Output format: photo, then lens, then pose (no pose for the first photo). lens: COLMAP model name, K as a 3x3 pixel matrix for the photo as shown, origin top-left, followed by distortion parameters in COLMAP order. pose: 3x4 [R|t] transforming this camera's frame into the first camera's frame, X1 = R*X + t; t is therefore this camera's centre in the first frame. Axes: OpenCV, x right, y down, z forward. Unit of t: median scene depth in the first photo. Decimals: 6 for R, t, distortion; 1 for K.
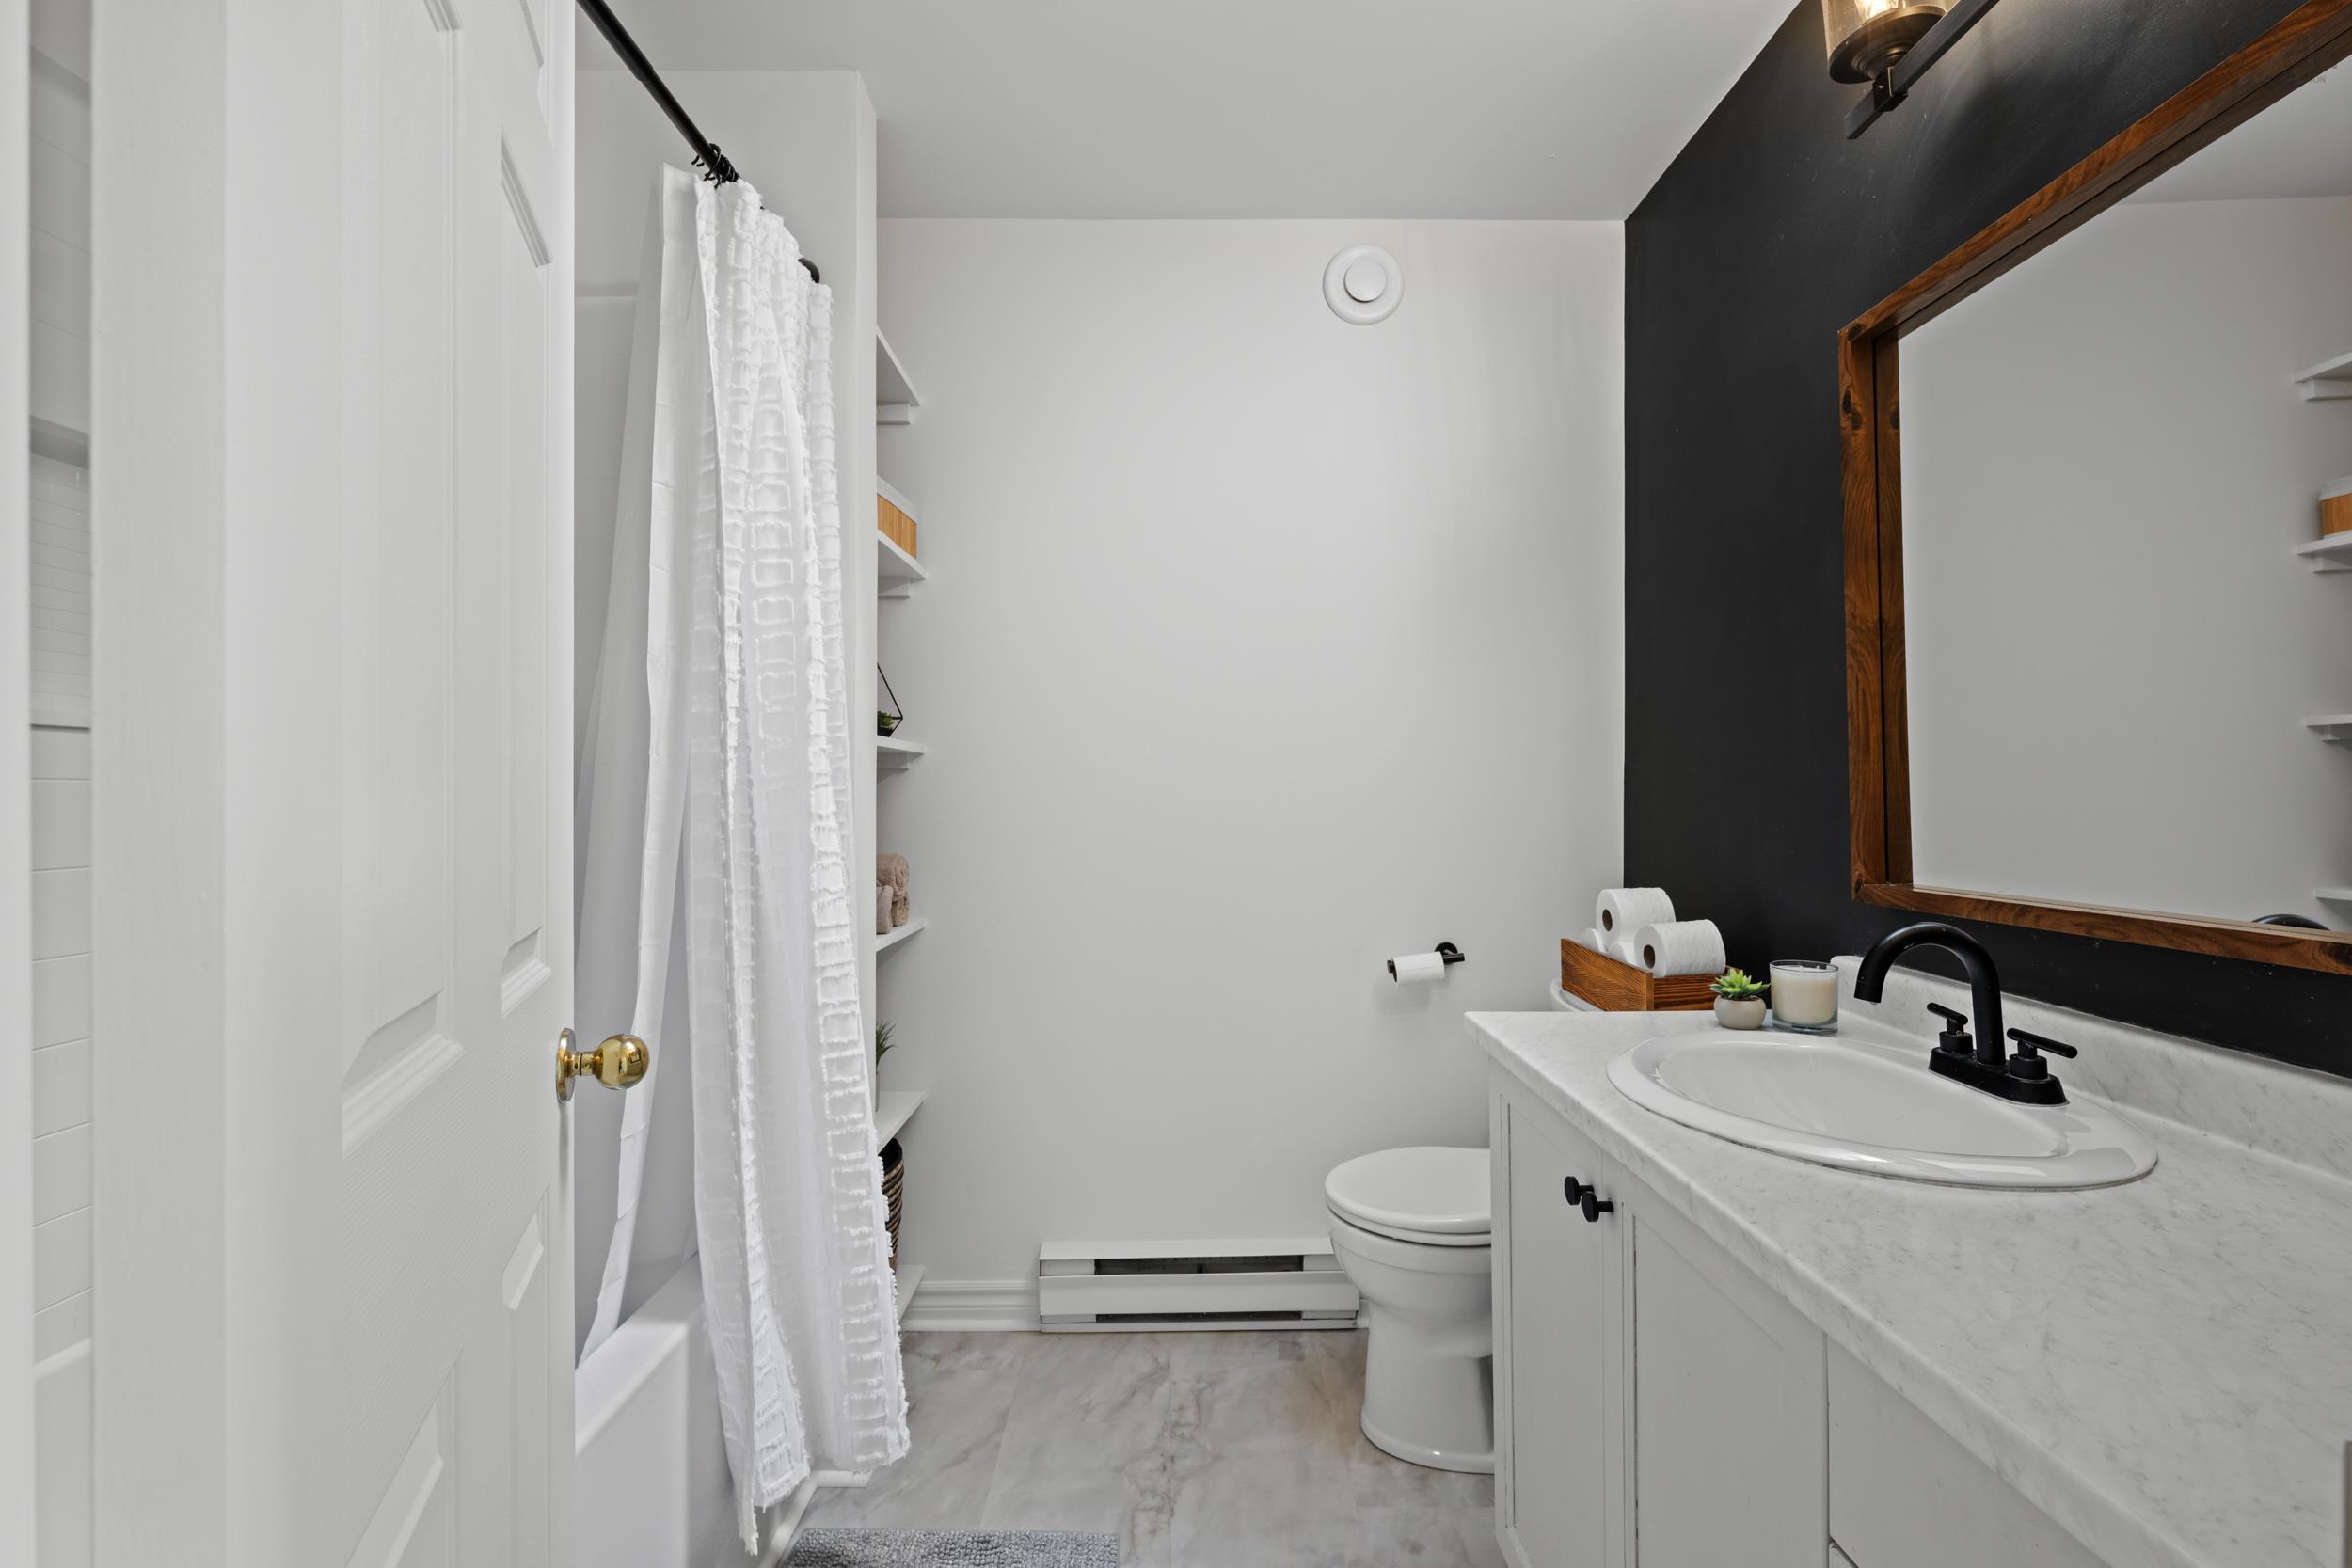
lens RADIAL K [[1057.2, 0, 1172.2], [0, 1057.2, 790.5], [0, 0, 1]] dist [-0.001719, -0.000005]
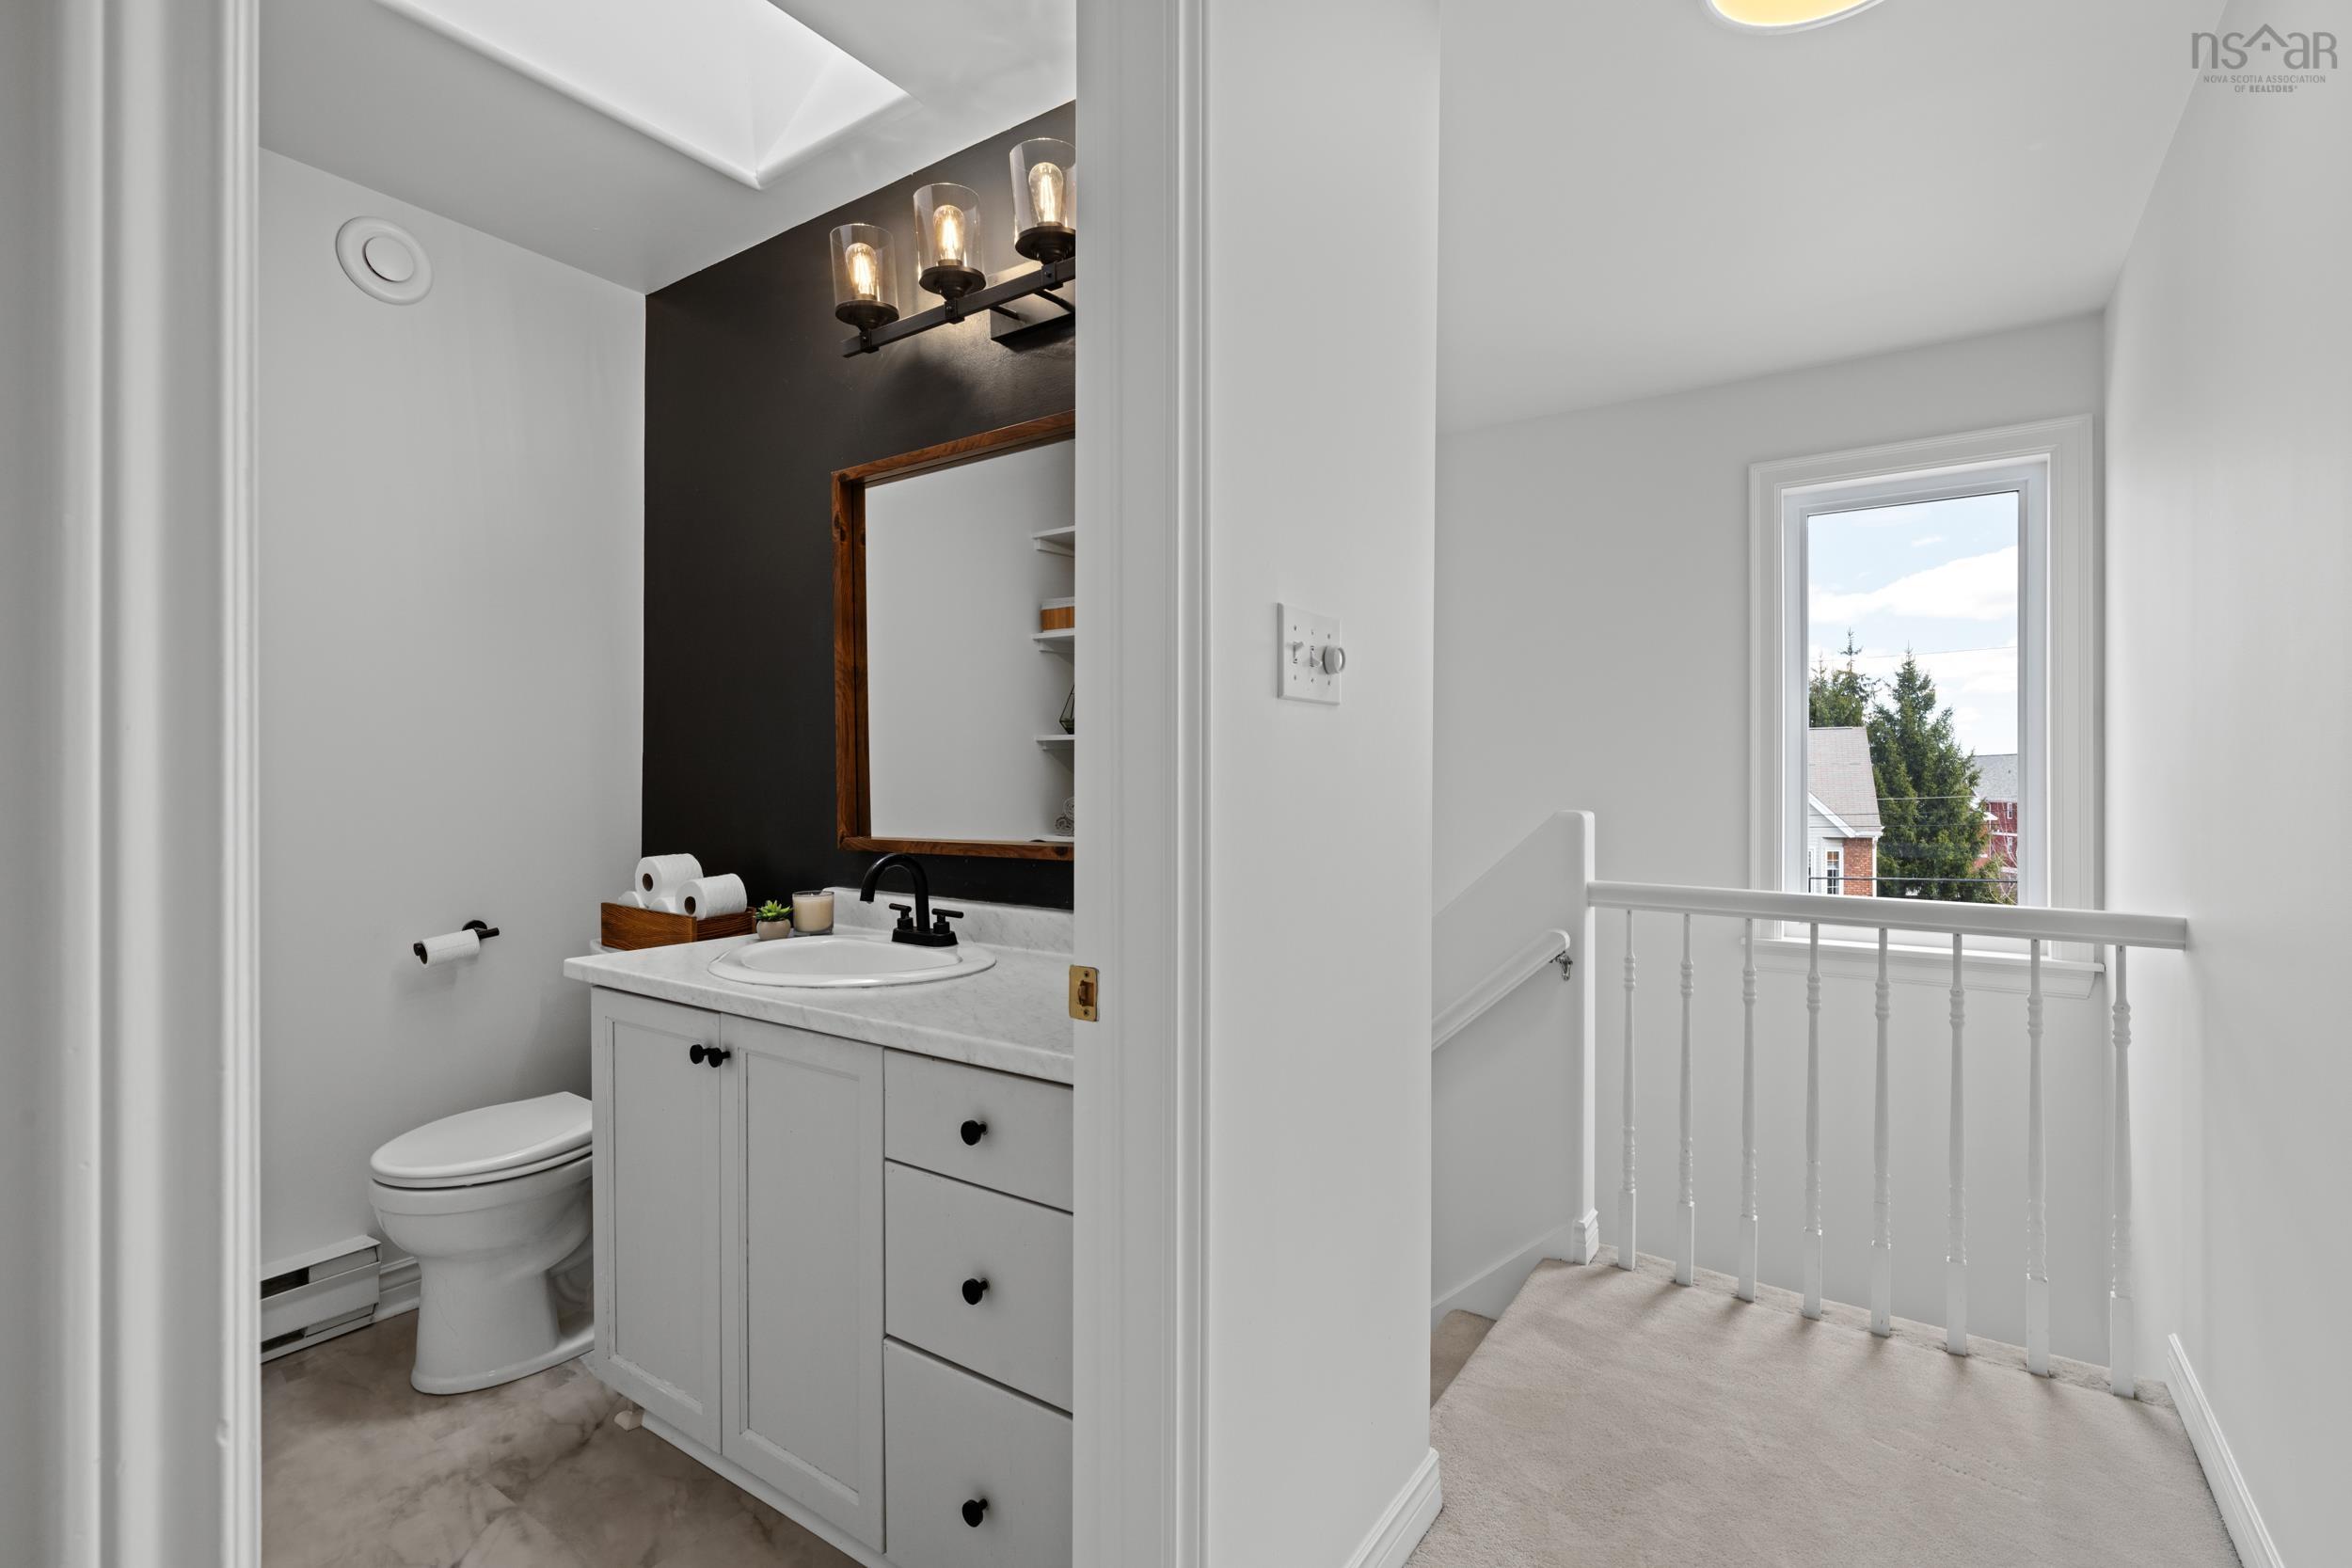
lens RADIAL K [[1057.2, 0, 1178.4], [0, 1057.2, 781.2], [0, 0, 1]] dist [-0.001719, -0.000005]
pose [[0.569164, 0.001626, 0.822222, -0.331731], [-0.004968, 0.999987, 0.001461, 0.001820], [-0.822209, -0.004916, 0.569165, -0.271989]]
